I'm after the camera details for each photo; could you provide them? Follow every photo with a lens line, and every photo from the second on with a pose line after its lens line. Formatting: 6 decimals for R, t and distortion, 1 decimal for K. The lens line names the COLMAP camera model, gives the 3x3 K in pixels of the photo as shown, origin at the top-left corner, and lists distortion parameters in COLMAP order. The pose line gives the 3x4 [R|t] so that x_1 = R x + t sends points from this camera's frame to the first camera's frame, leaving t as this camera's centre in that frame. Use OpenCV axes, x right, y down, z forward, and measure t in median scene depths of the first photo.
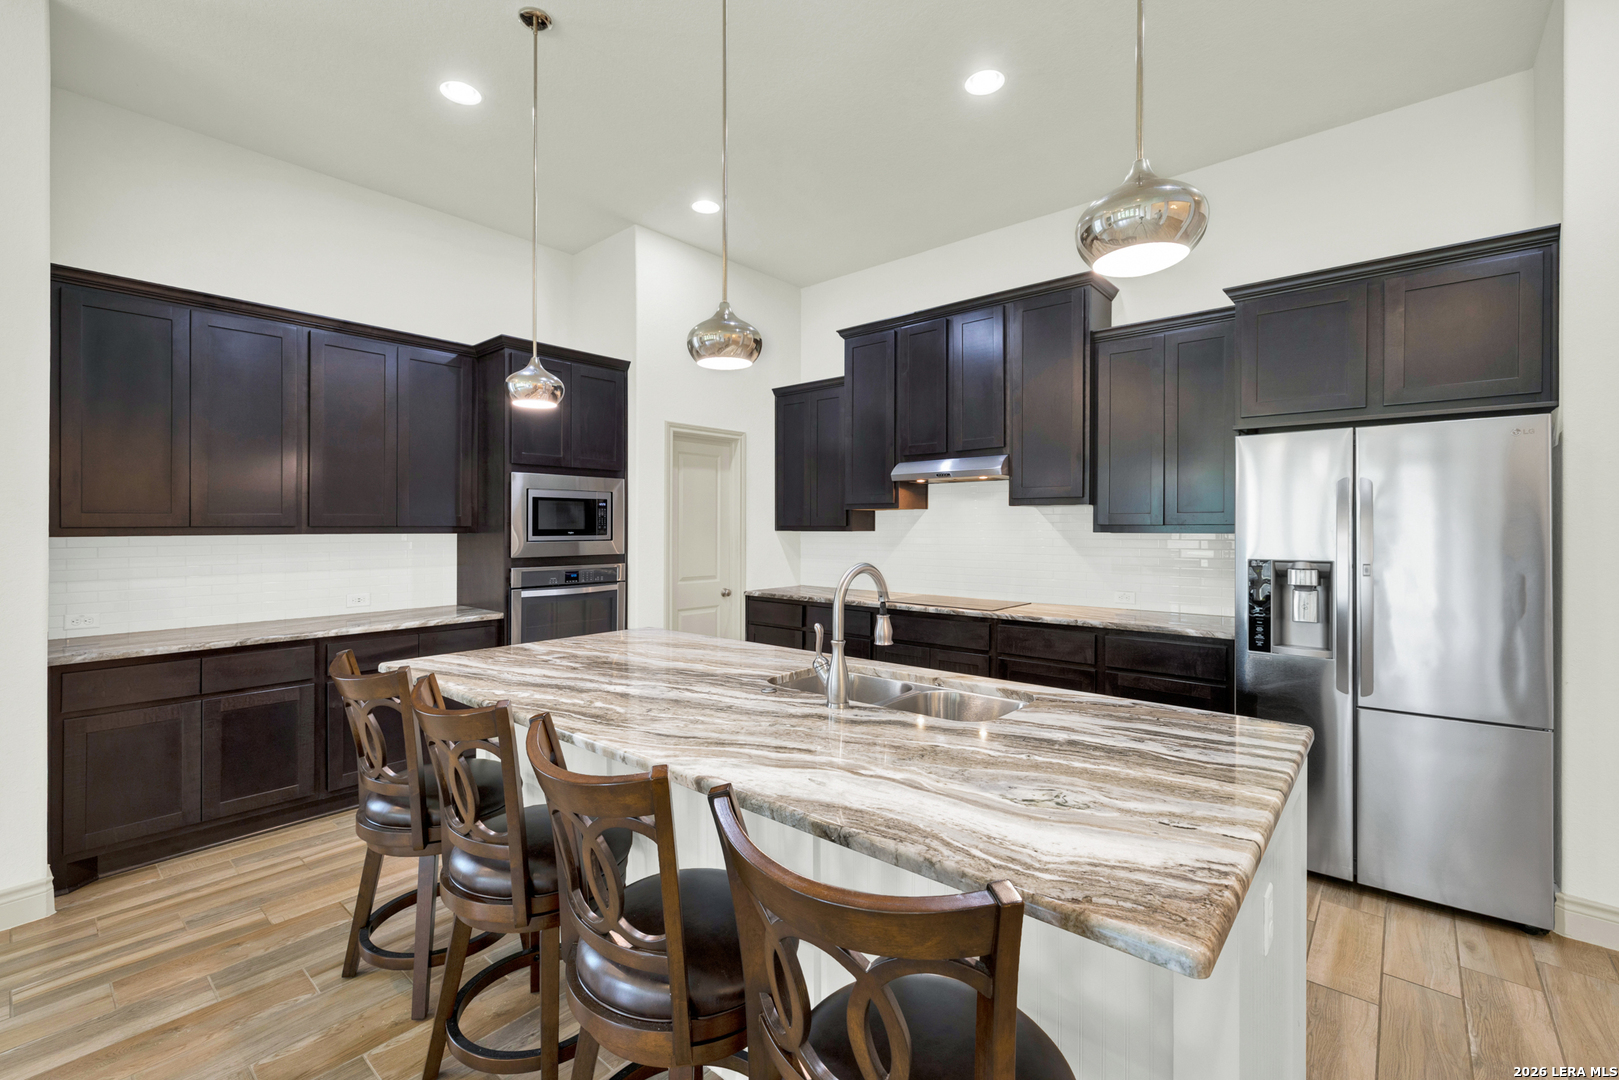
lens RADIAL K [[686.1, 0, 788.5], [0, 686.1, 535.2], [0, 0, 1]] dist [0.002937, 0.000718]
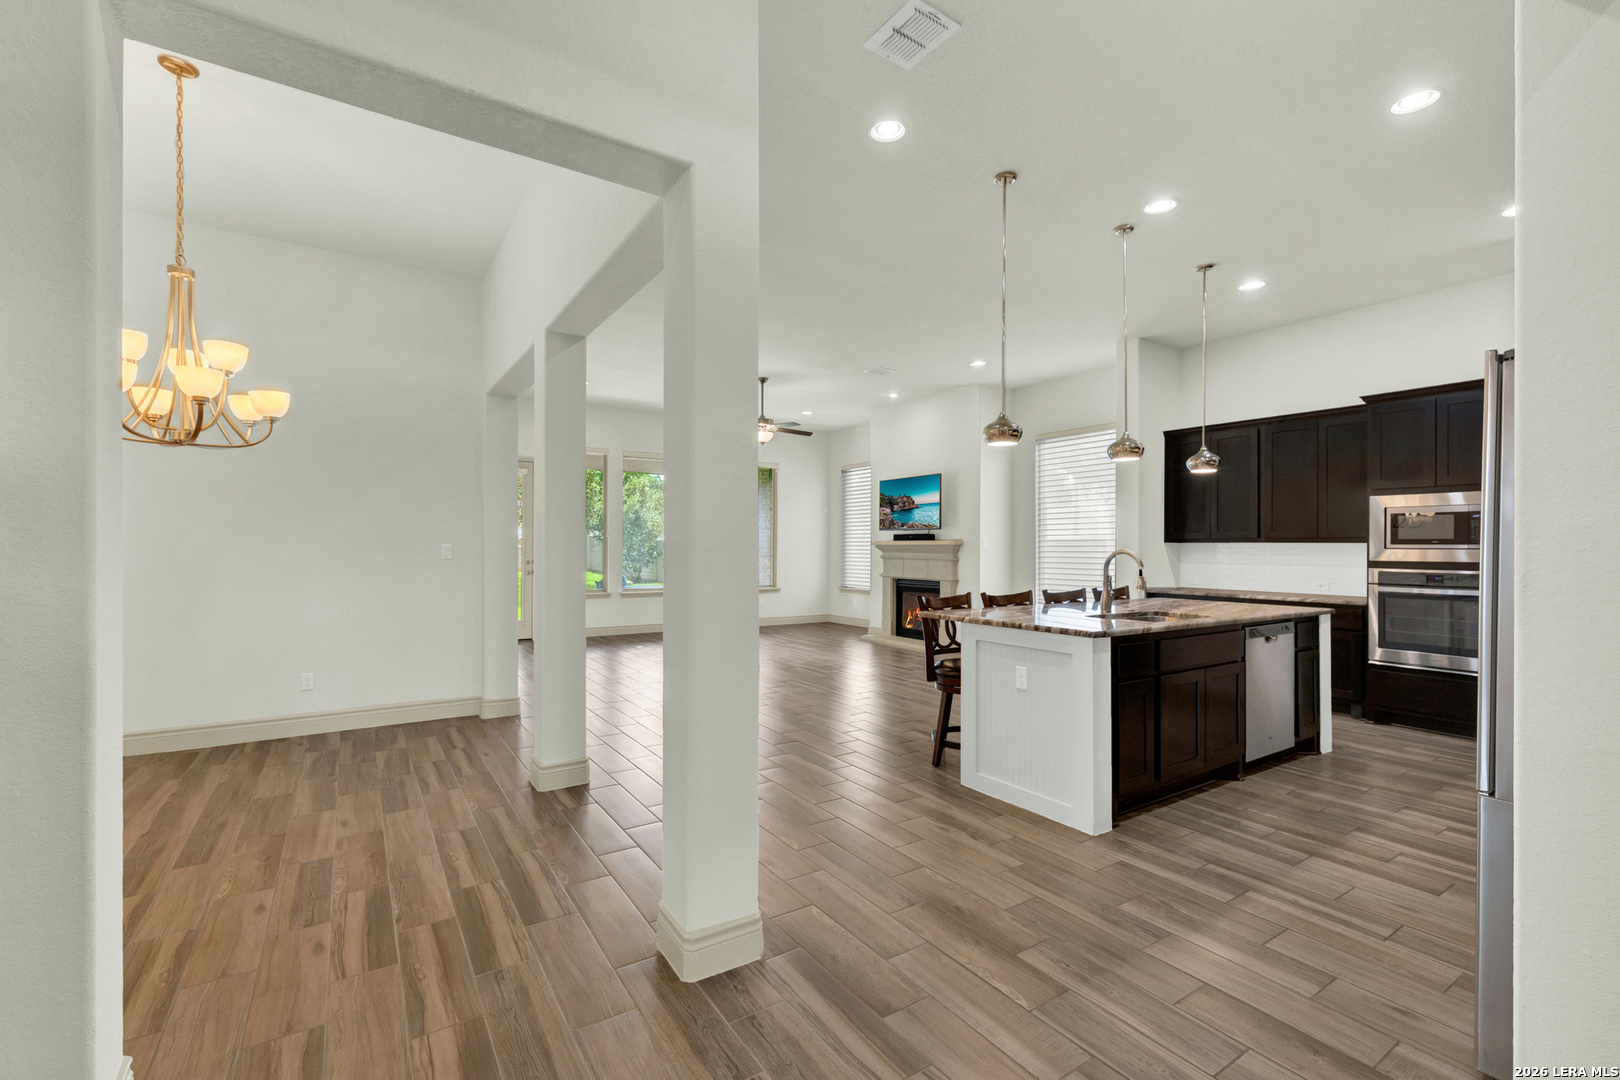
lens RADIAL K [[686.6, 0, 807.3], [0, 686.6, 568.2], [0, 0, 1]] dist [0.002937, 0.000718]
pose [[-0.249762, 0.026680, -0.967940, 1.242502], [-0.016103, 0.999368, 0.031701, 0.024880], [0.968173, 0.023504, -0.249174, 0.294765]]
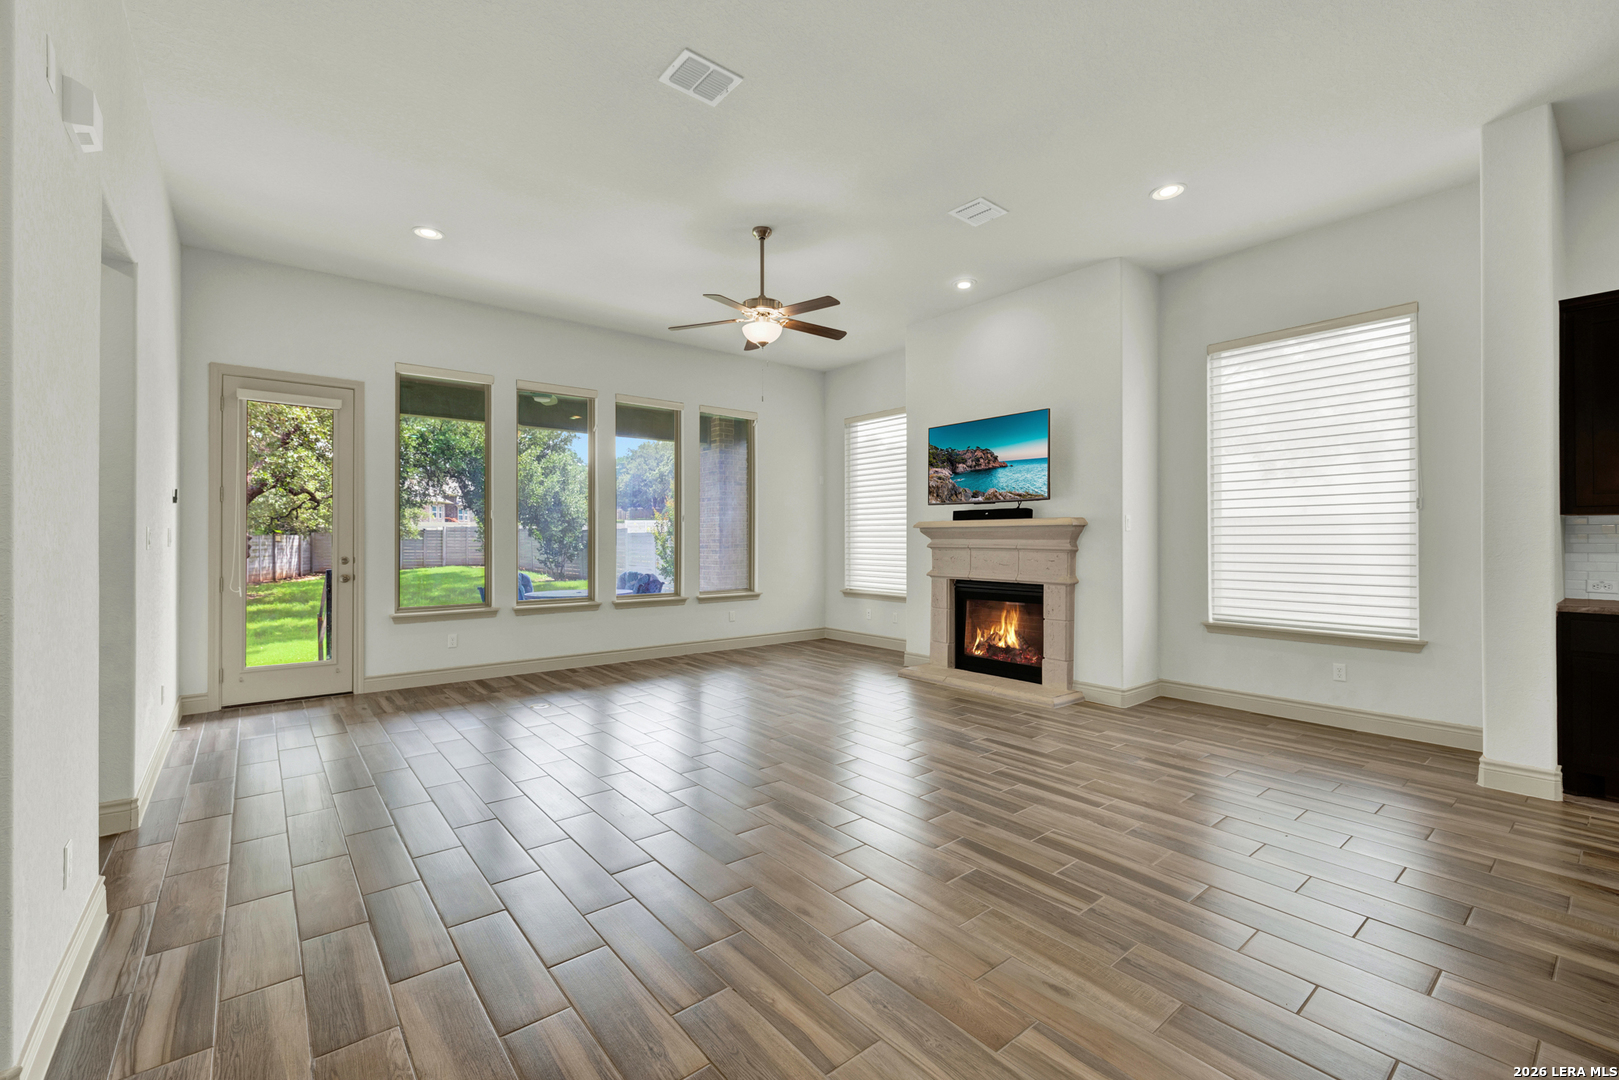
lens RADIAL K [[686.1, 0, 795.3], [0, 686.1, 540.5], [0, 0, 1]] dist [0.002937, 0.000718]
pose [[-0.169379, 0.000940, -0.985550, 0.319822], [-0.010753, 0.999938, 0.002801, 0.046215], [0.985492, 0.011072, -0.169359, -0.144203]]
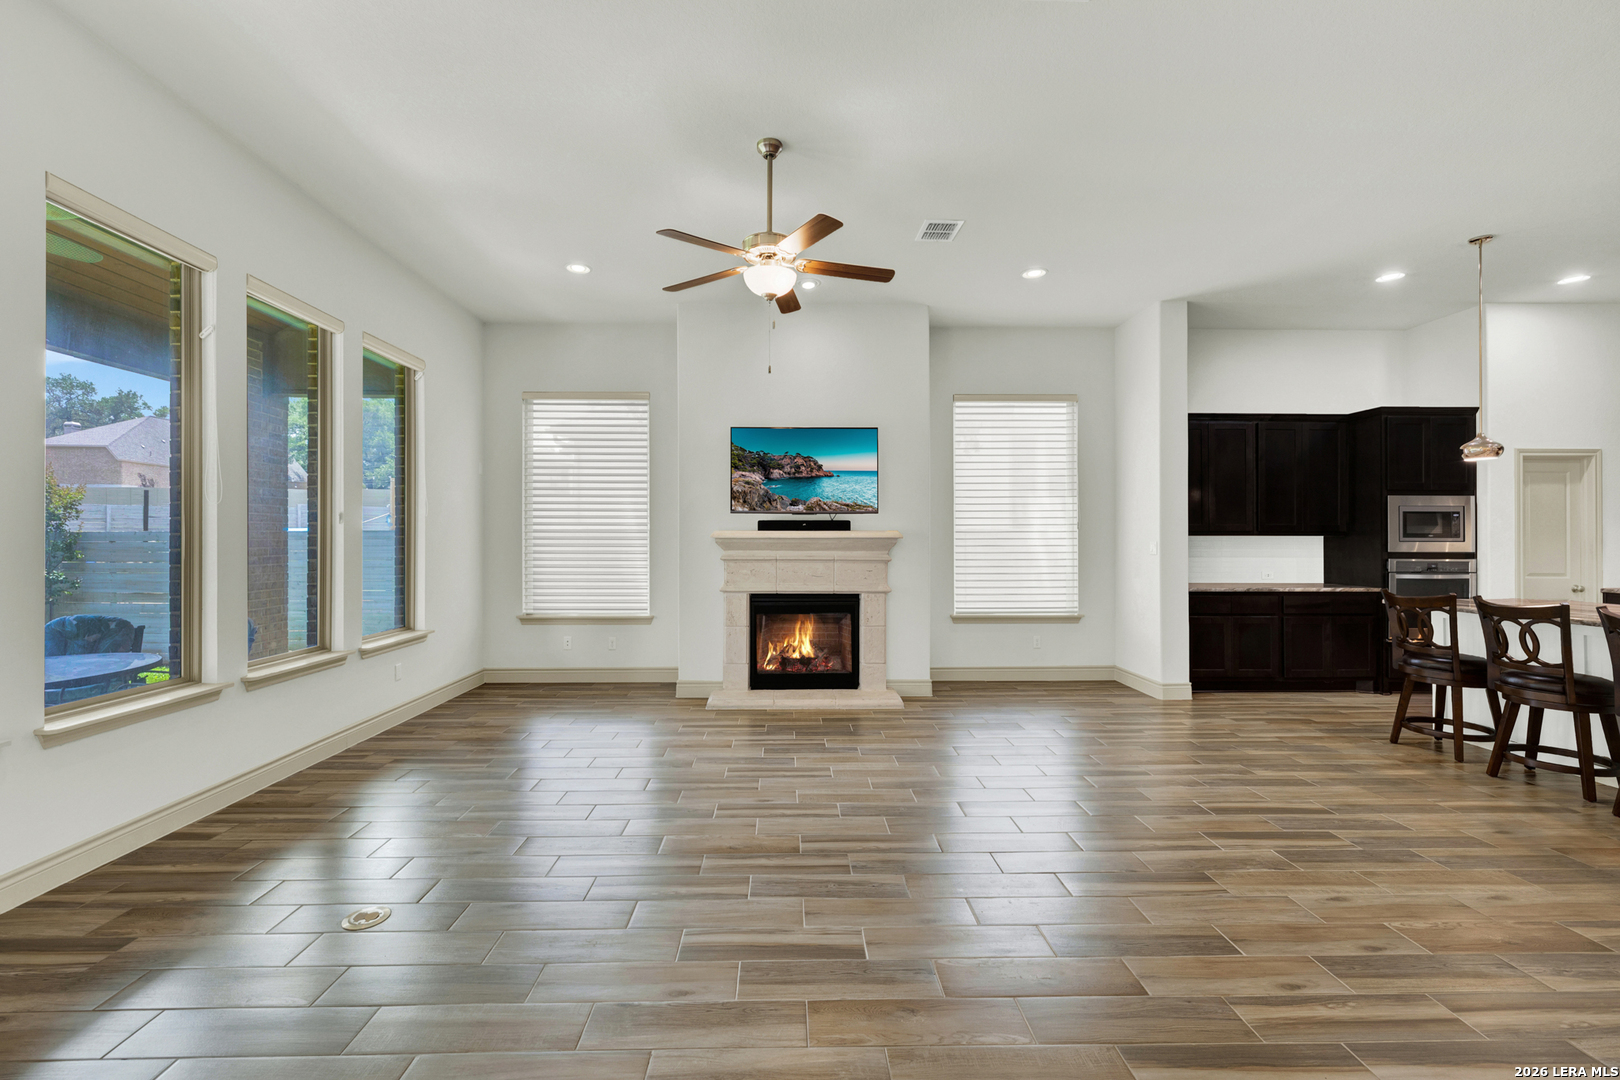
lens RADIAL K [[686.6, 0, 786.2], [0, 686.6, 535.1], [0, 0, 1]] dist [0.002937, 0.000718]
pose [[0.688801, -0.002483, -0.724946, -0.231598], [-0.010318, 0.999859, -0.013228, 0.031225], [0.724877, 0.016592, 0.688679, -1.078267]]
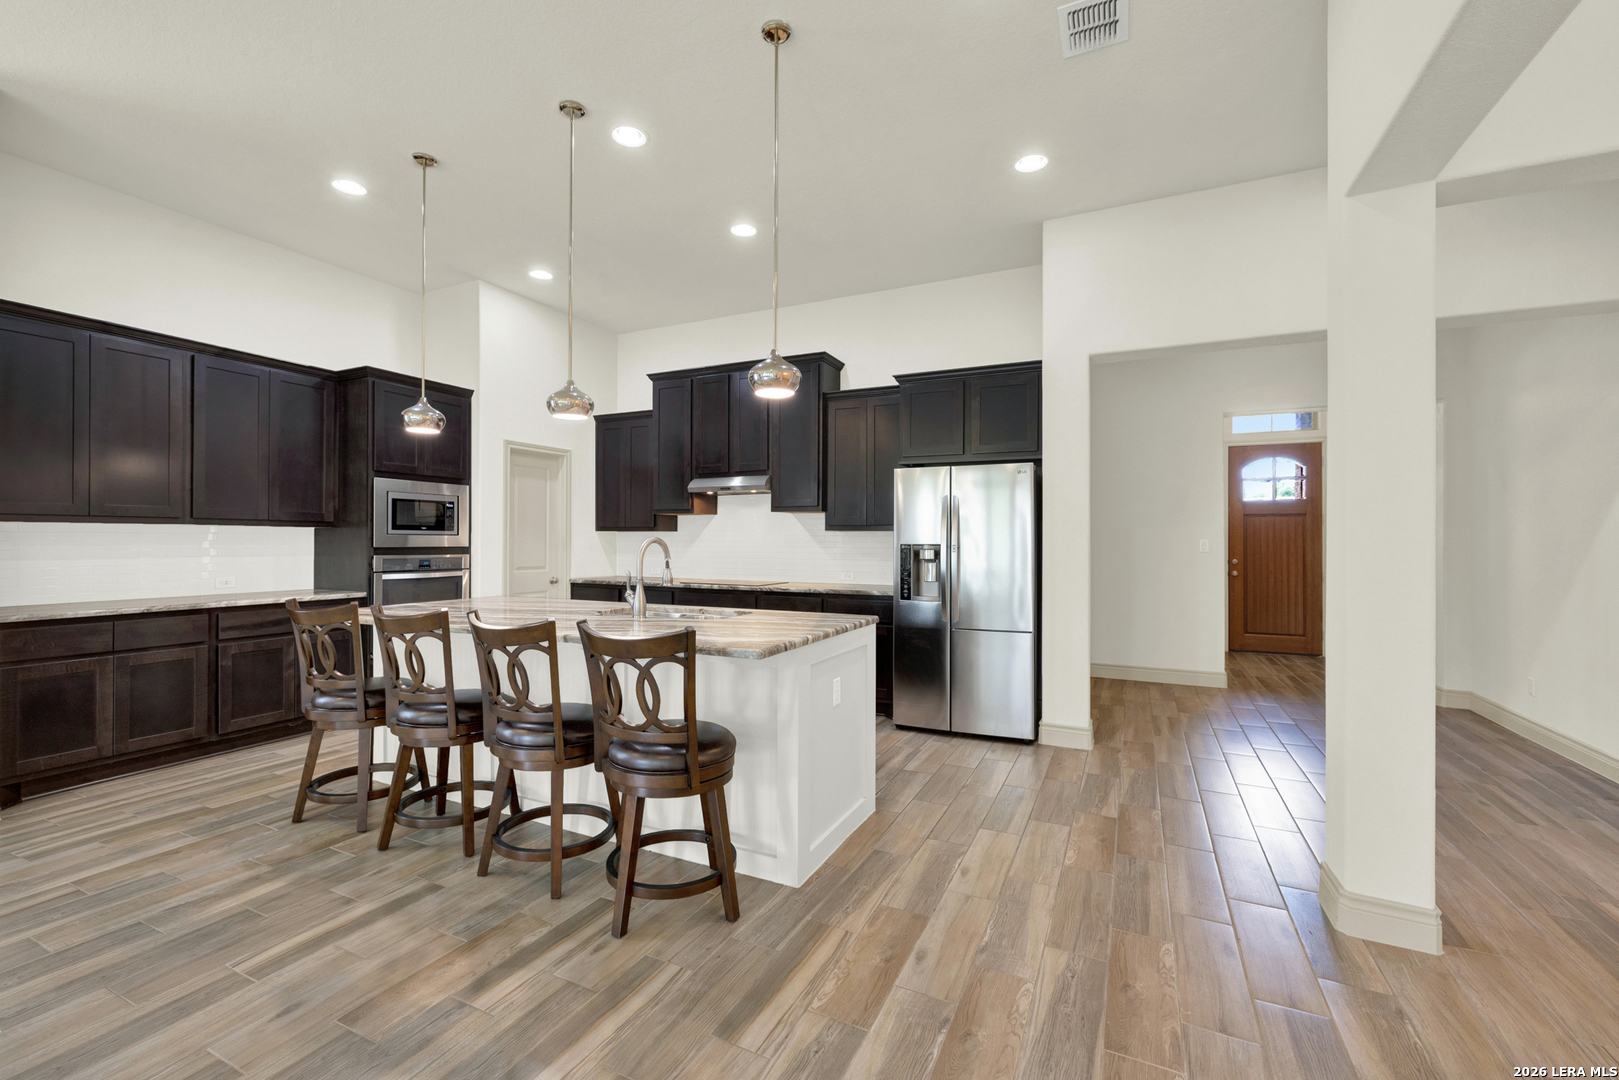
lens RADIAL K [[686.1, 0, 790.6], [0, 686.1, 542.3], [0, 0, 1]] dist [0.002937, 0.000718]
pose [[0.964641, 0.003541, 0.263543, -0.009228], [-0.001089, 0.999955, -0.009448, 0.037120], [-0.263564, 0.008827, 0.964601, -0.406862]]
